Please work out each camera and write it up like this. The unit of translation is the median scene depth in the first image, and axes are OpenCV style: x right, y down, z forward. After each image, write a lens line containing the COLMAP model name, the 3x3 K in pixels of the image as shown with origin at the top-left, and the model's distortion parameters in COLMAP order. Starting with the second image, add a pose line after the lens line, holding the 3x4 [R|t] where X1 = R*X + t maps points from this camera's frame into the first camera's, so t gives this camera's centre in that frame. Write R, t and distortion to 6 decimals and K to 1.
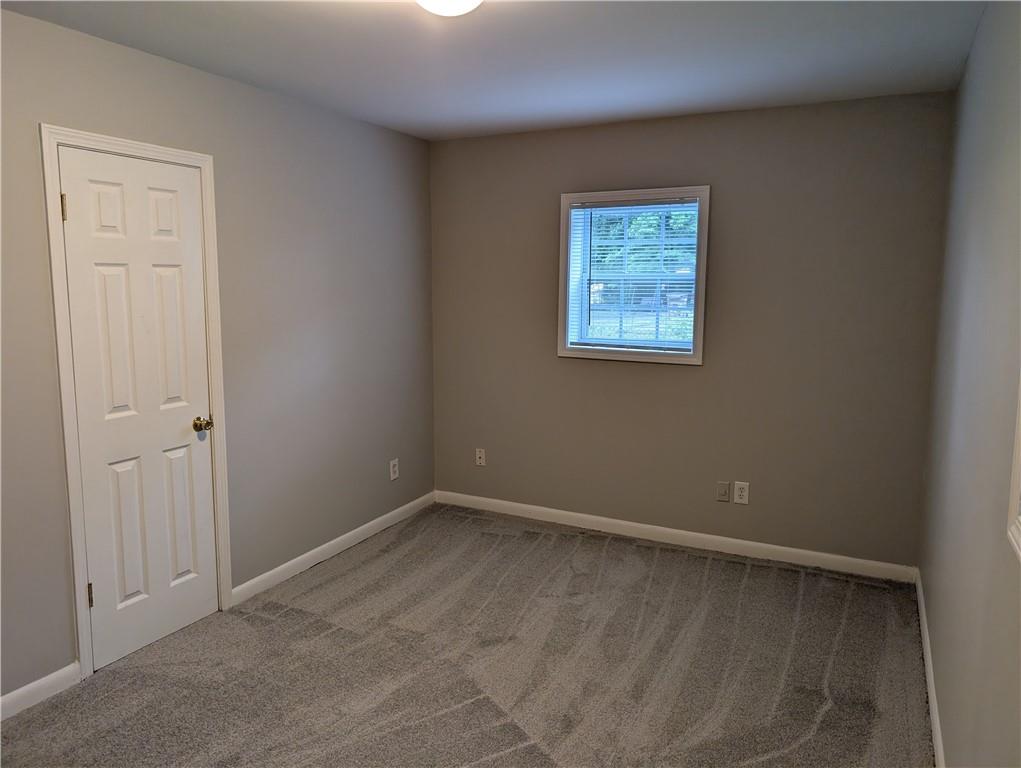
lens RADIAL K [[738.4, 0, 511.2], [0, 738.4, 375.9], [0, 0, 1]] dist [0.005485, -0.006056]
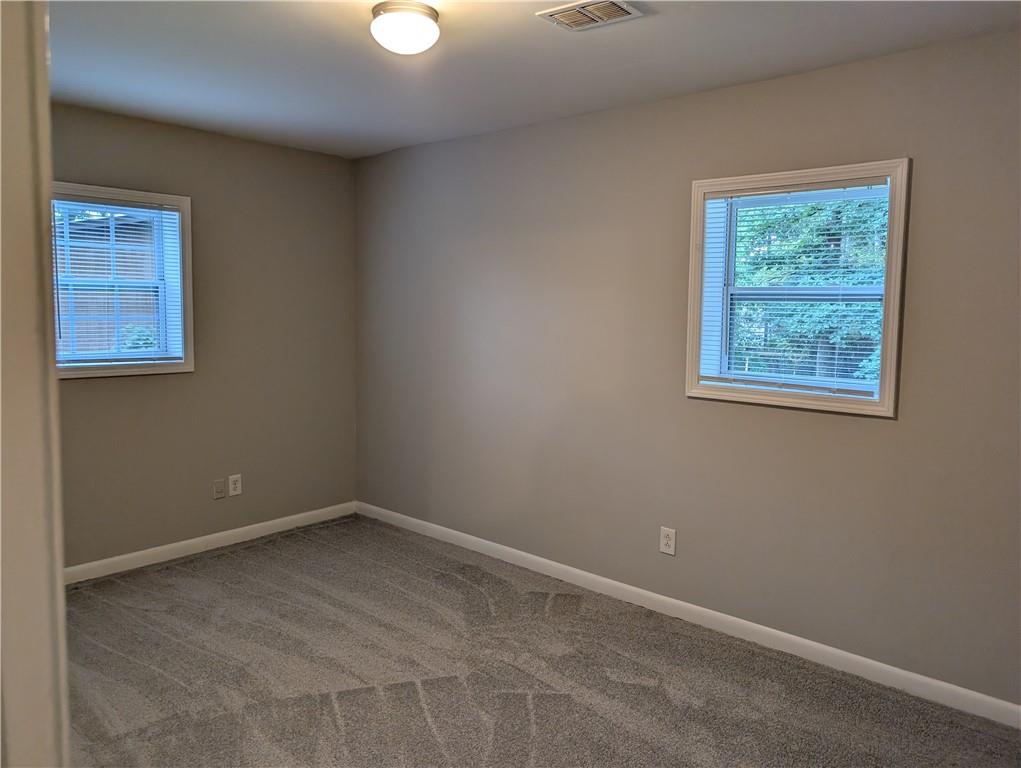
lens RADIAL K [[738.4, 0, 511.2], [0, 738.4, 375.9], [0, 0, 1]] dist [0.005485, -0.006056]
pose [[0.251323, -0.096273, 0.963103, -0.655534], [0.119056, 0.990560, 0.067950, -0.027895], [-0.960553, 0.097586, 0.260413, 0.331916]]
